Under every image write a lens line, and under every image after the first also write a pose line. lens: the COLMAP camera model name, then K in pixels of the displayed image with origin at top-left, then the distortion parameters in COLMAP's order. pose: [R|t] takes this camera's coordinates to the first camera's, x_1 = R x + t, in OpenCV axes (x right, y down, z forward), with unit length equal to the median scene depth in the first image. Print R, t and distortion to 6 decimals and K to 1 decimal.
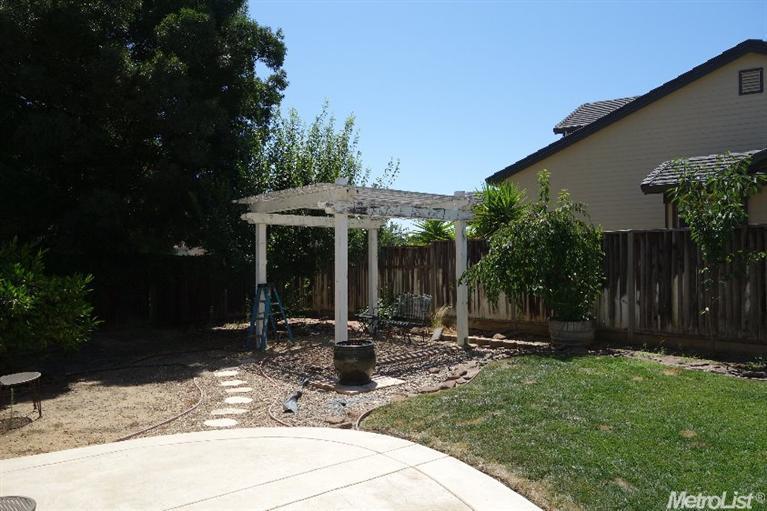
lens RADIAL K [[605.0, 0, 384.9], [0, 605.0, 256.6], [0, 0, 1]] dist [0.003552, -0.003707]
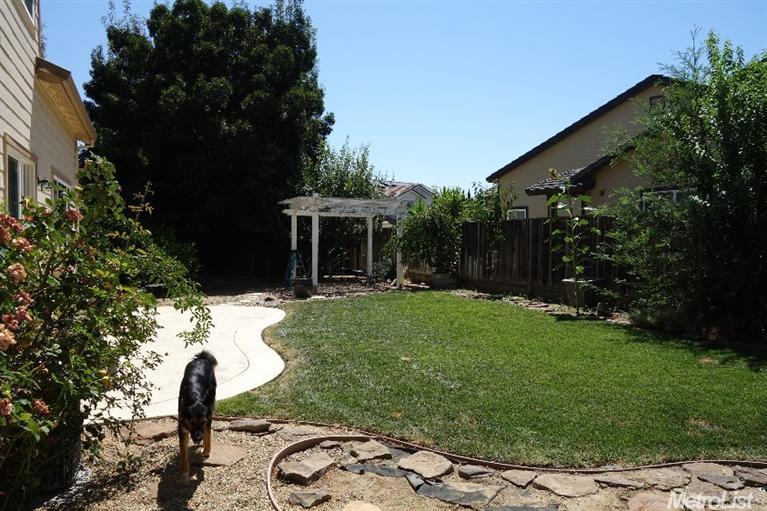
lens RADIAL K [[605.0, 0, 384.8], [0, 605.0, 256.6], [0, 0, 1]] dist [0.003552, -0.003707]
pose [[0.954811, 0.022100, -0.296391, 0.555969], [-0.010866, 0.999161, 0.039498, -0.007331], [0.297015, -0.034493, 0.954250, -0.573508]]
